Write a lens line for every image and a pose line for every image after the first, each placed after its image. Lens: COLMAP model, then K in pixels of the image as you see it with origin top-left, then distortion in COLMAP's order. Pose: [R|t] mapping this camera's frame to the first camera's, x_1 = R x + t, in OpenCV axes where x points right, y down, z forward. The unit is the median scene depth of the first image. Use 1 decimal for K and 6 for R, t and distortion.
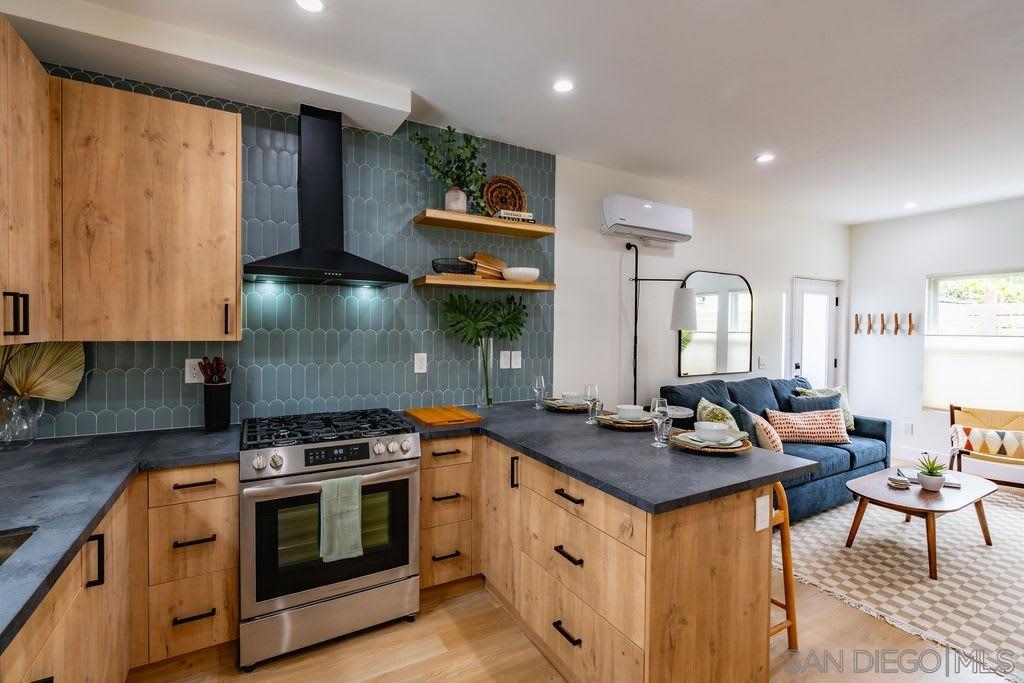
lens RADIAL K [[473.3, 0, 522.1], [0, 473.3, 335.6], [0, 0, 1]] dist [0.005513, 0.003825]
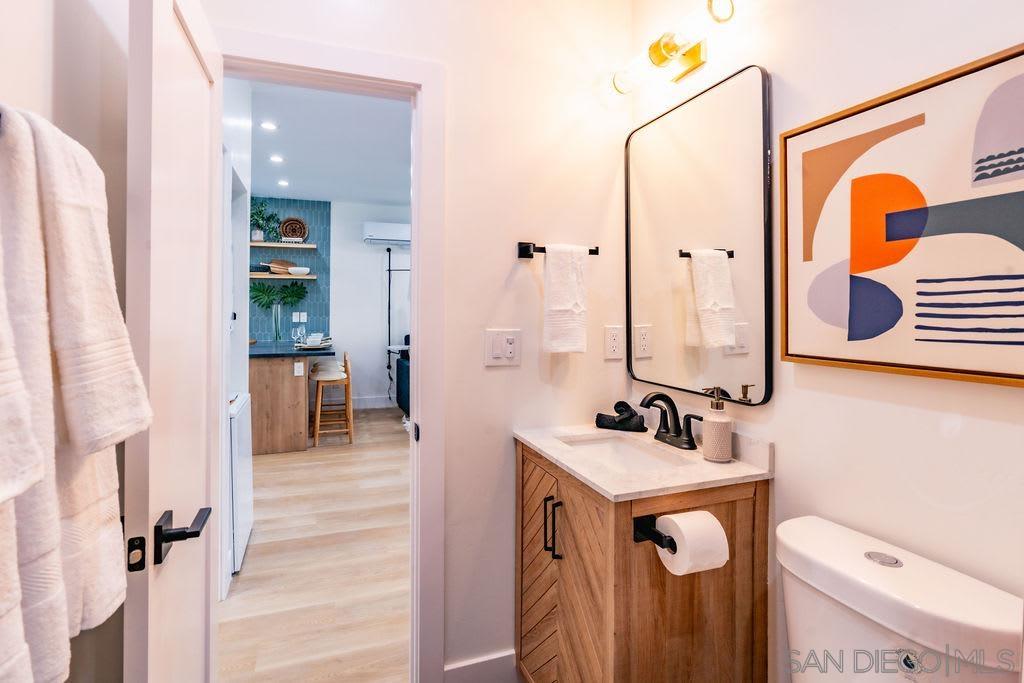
lens RADIAL K [[473.3, 0, 472.4], [0, 473.3, 316.2], [0, 0, 1]] dist [0.005513, 0.003825]
pose [[0.975535, -0.011841, -0.219524, 1.117078], [0.009767, 0.999897, -0.010528, 0.079294], [0.219626, 0.008127, 0.975550, -0.693512]]
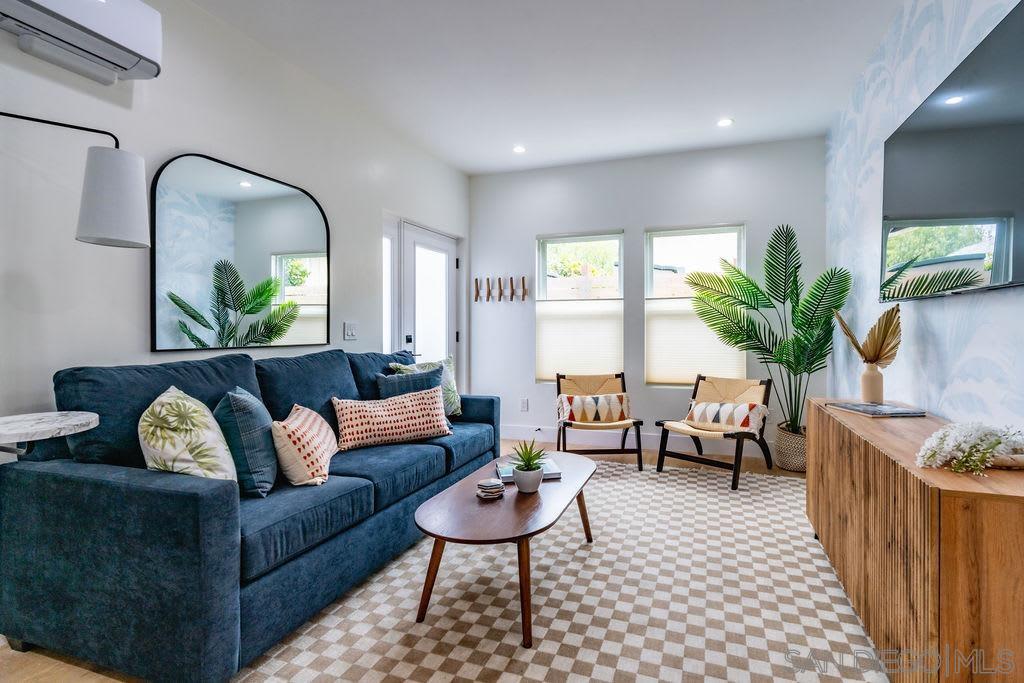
lens RADIAL K [[473.3, 0, 558.1], [0, 473.3, 322.8], [0, 0, 1]] dist [0.005513, 0.003825]
pose [[0.752358, 0.003144, 0.658747, 0.439571], [0.016979, 0.999564, -0.024162, 0.102496], [-0.658535, 0.029363, 0.751977, 0.455557]]
